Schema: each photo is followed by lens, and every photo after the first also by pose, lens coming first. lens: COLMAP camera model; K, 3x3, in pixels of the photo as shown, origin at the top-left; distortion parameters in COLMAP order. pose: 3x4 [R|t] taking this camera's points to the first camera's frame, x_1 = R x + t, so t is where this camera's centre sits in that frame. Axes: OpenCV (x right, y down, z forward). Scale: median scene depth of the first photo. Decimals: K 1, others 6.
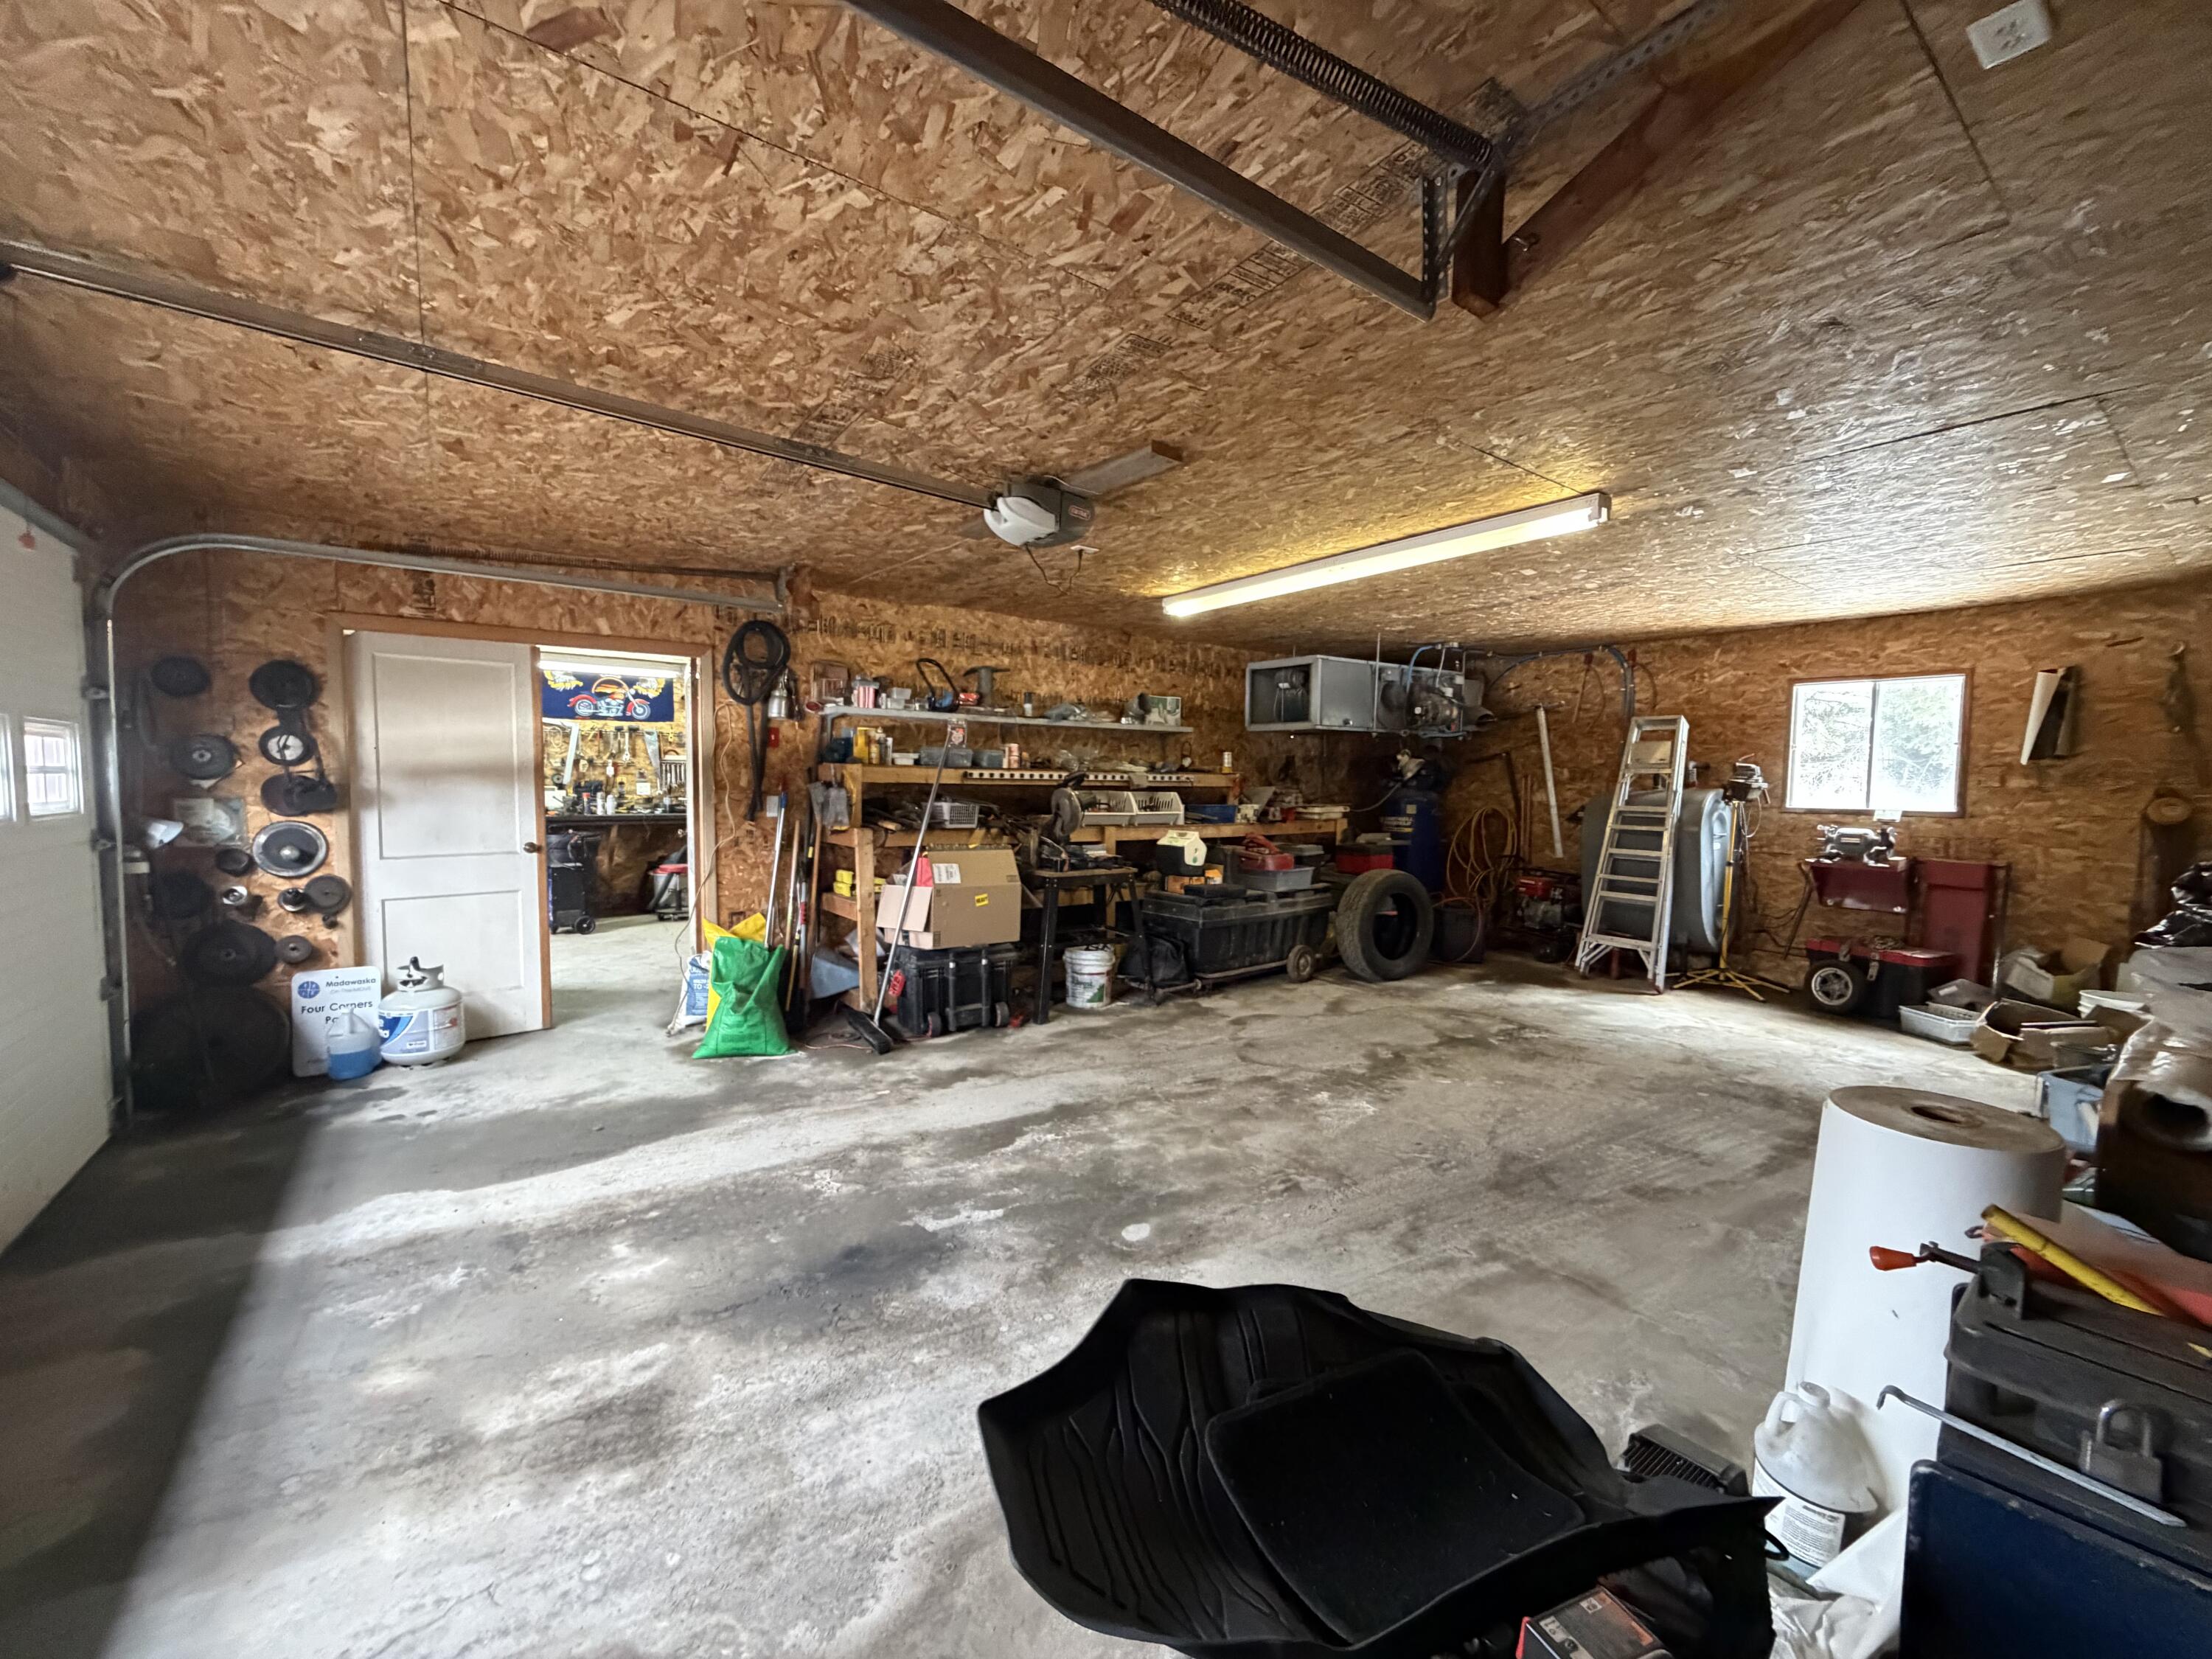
lens RADIAL K [[879.4, 0, 1099.8], [0, 879.4, 830.9], [0, 0, 1]] dist [0.001315, -0.000213]
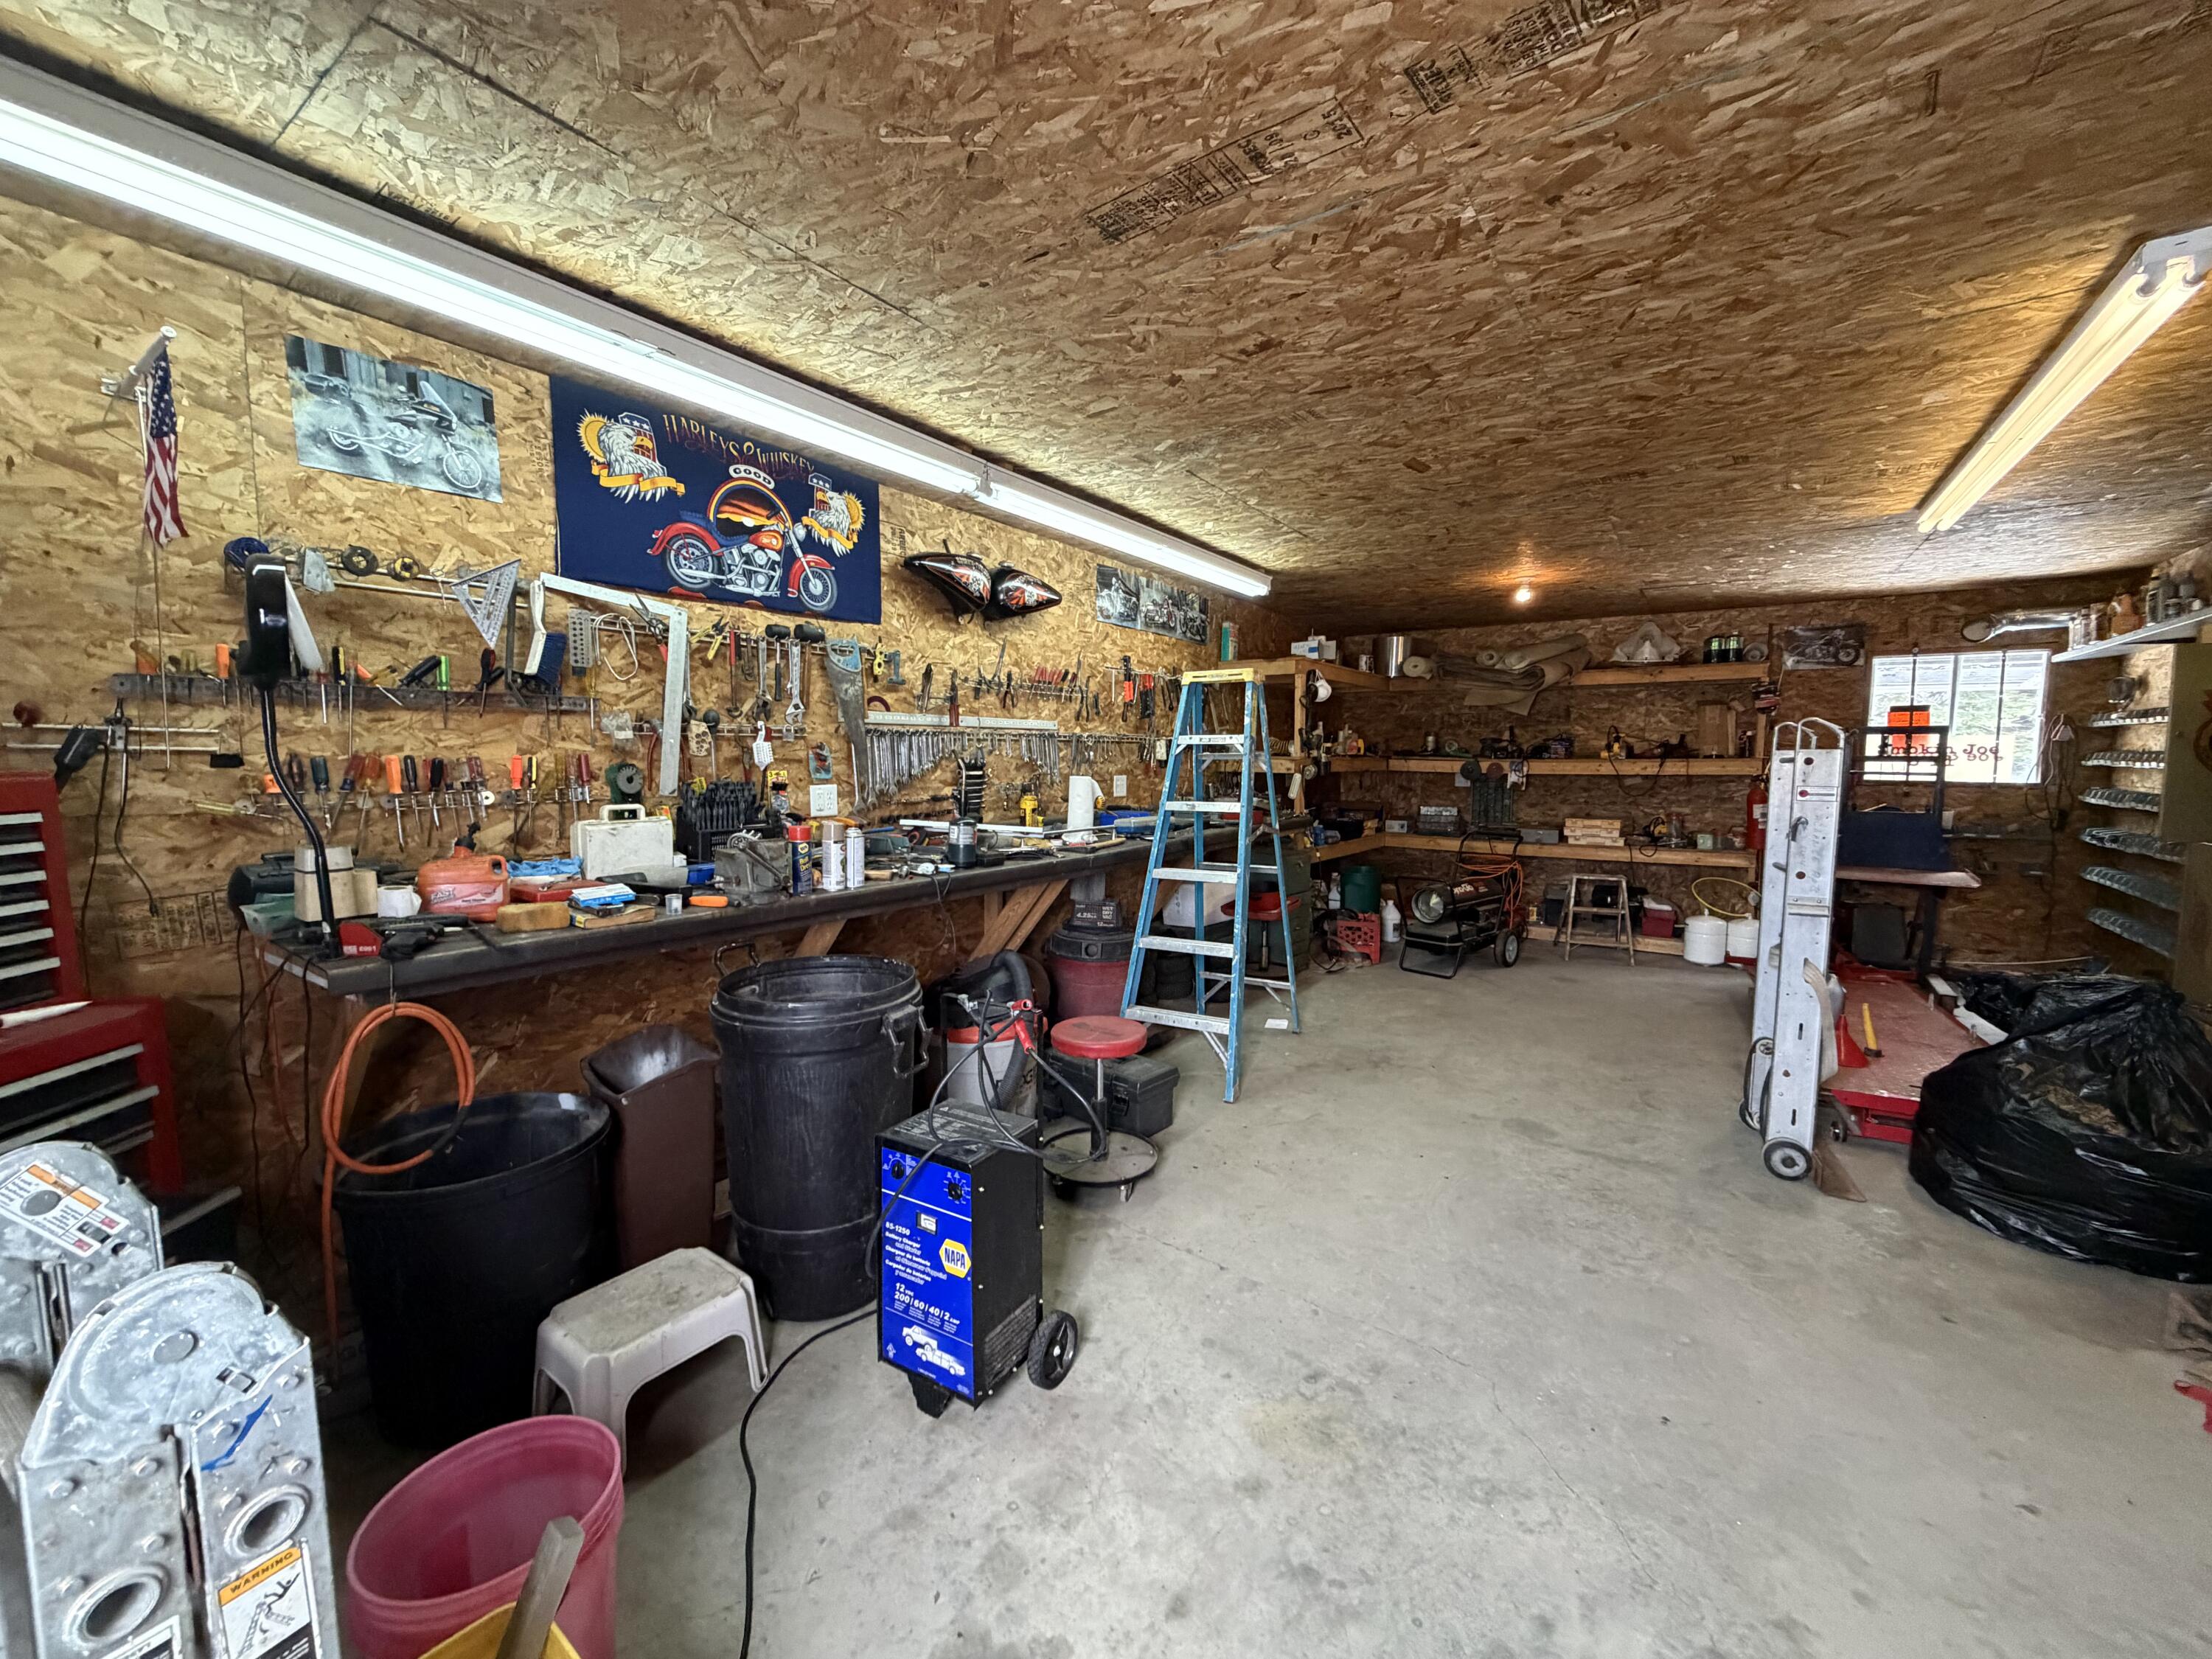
lens RADIAL K [[879.4, 0, 1099.8], [0, 879.4, 830.9], [0, 0, 1]] dist [0.001315, -0.000213]
pose [[0.948247, -0.035145, 0.315584, -0.915356], [0.025096, 0.999042, 0.035853, -0.078592], [-0.316542, -0.026077, 0.948220, 1.058671]]
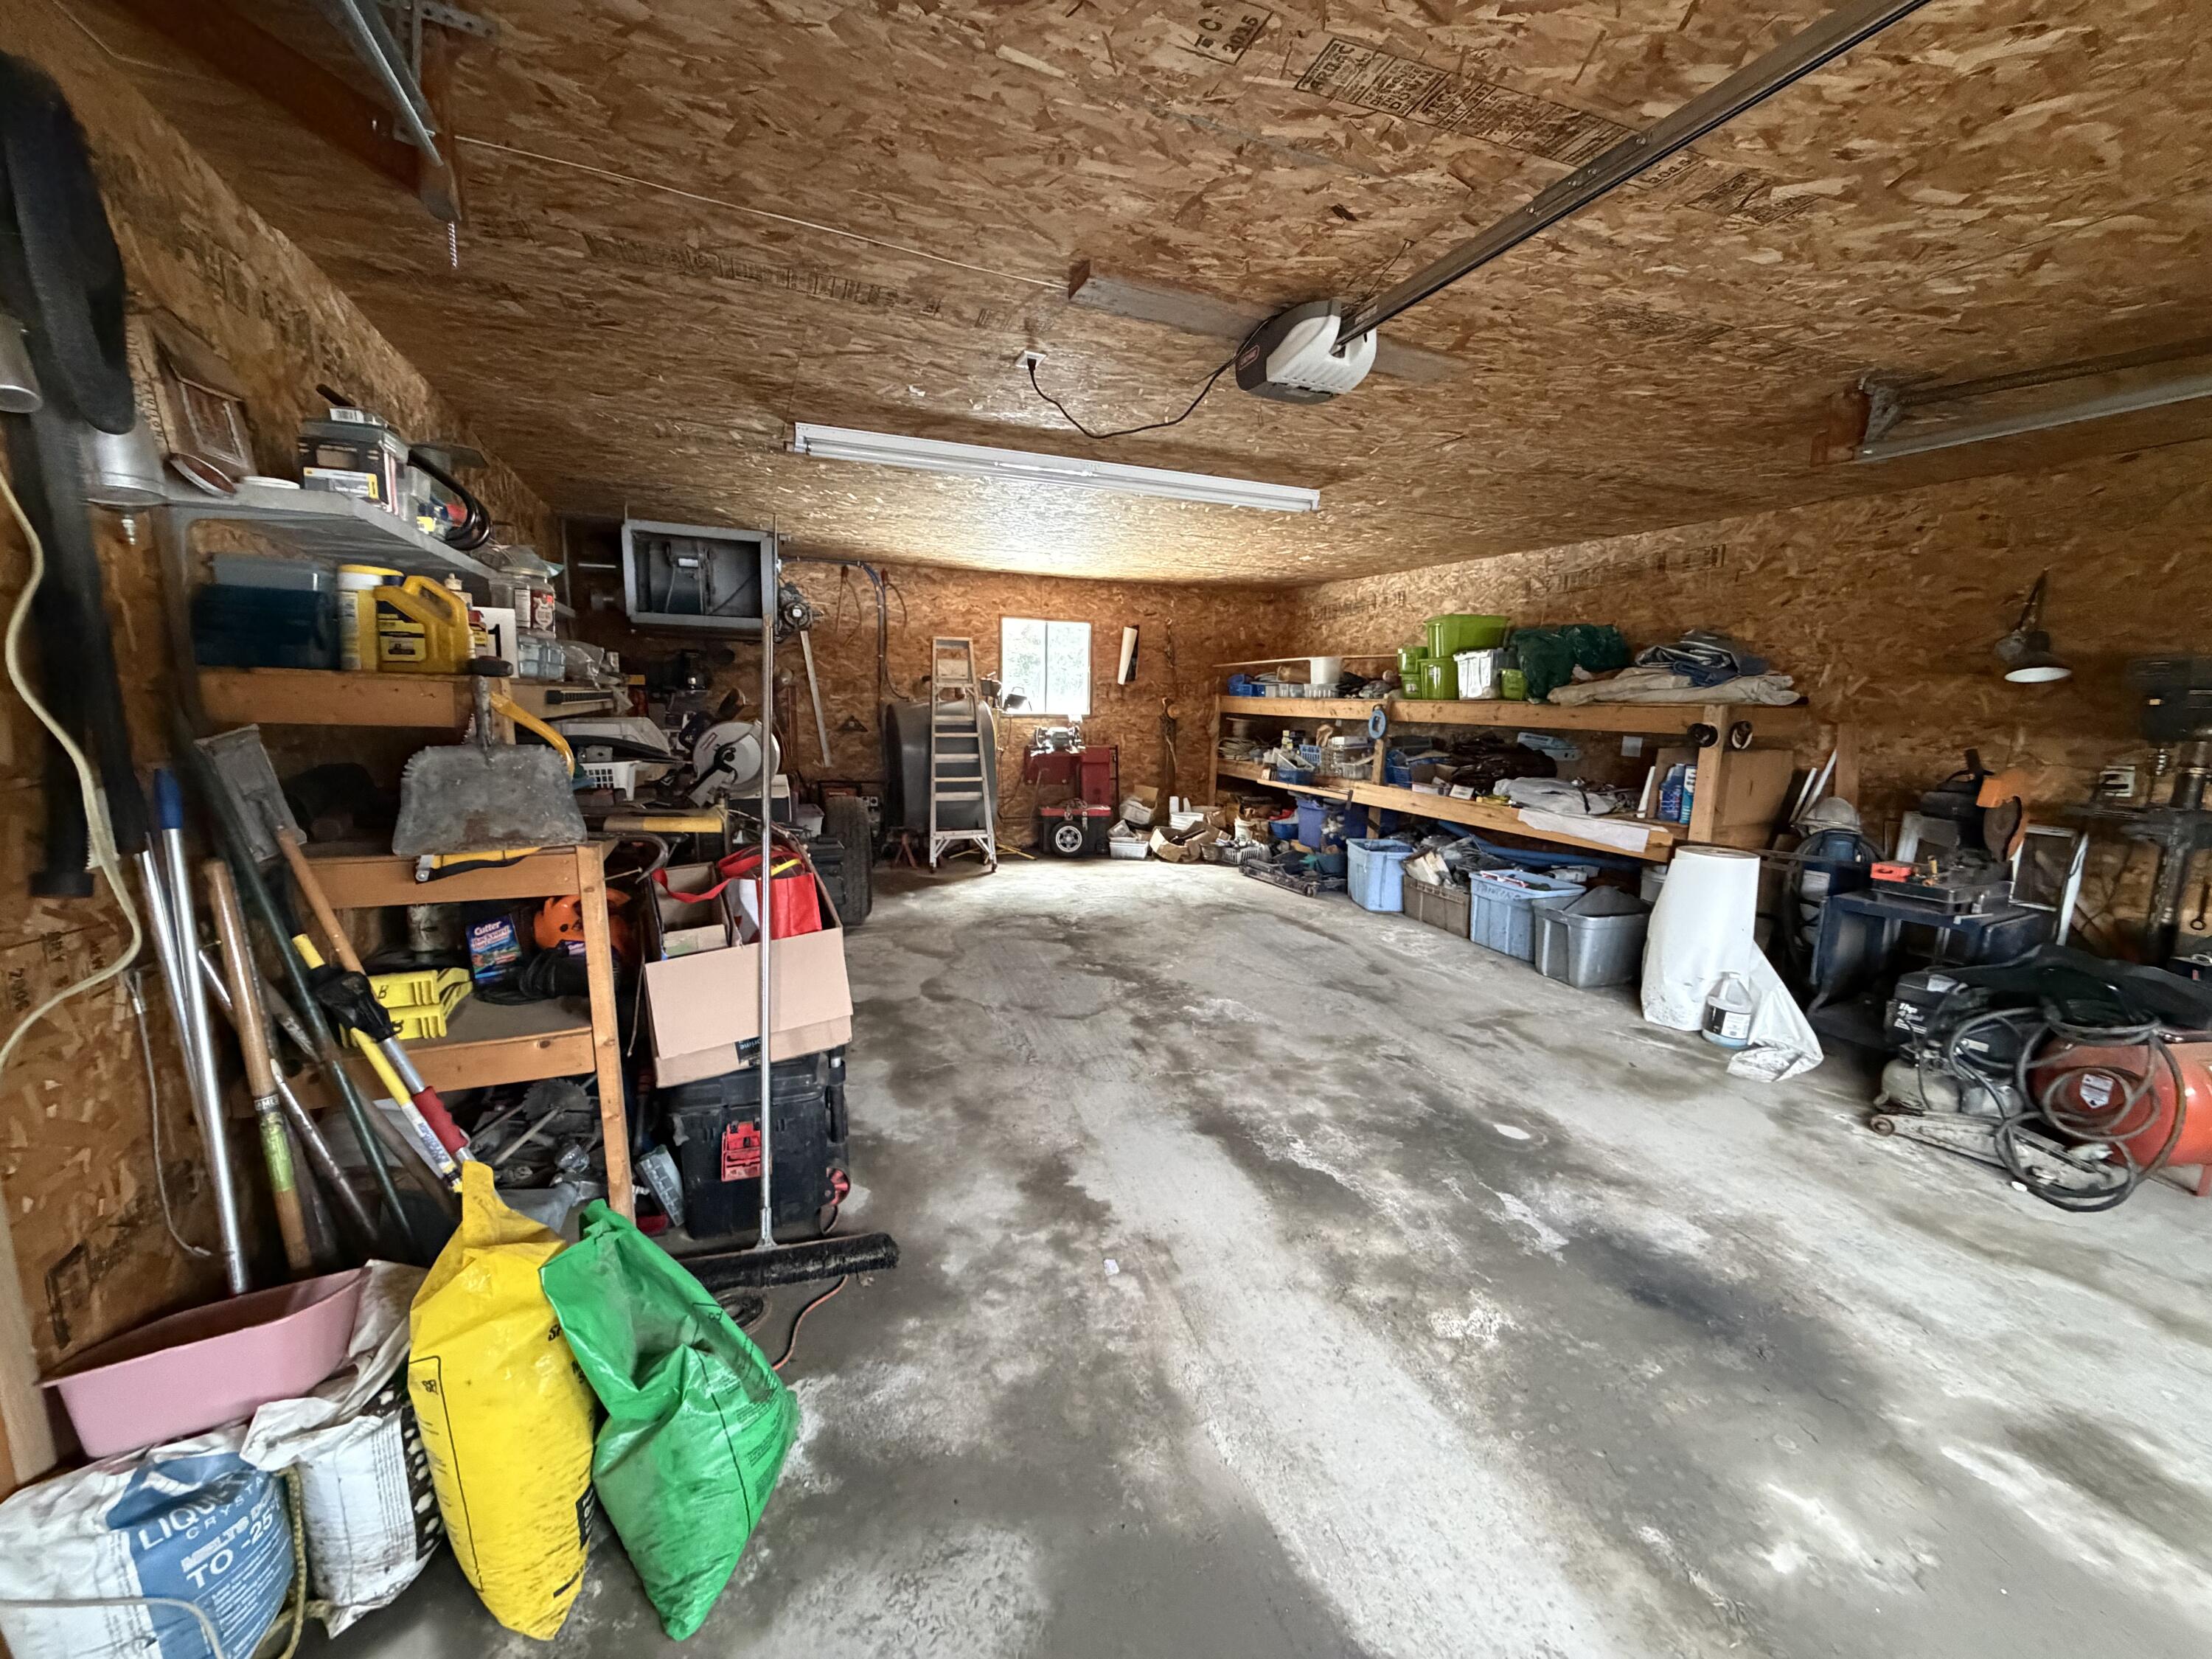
lens RADIAL K [[879.4, 0, 1099.8], [0, 879.4, 830.9], [0, 0, 1]] dist [0.001315, -0.000213]
pose [[0.235922, -0.157957, 0.958849, -0.545771], [0.040851, 0.987441, 0.152616, -0.055121], [-0.970913, 0.003165, 0.239412, 0.622501]]
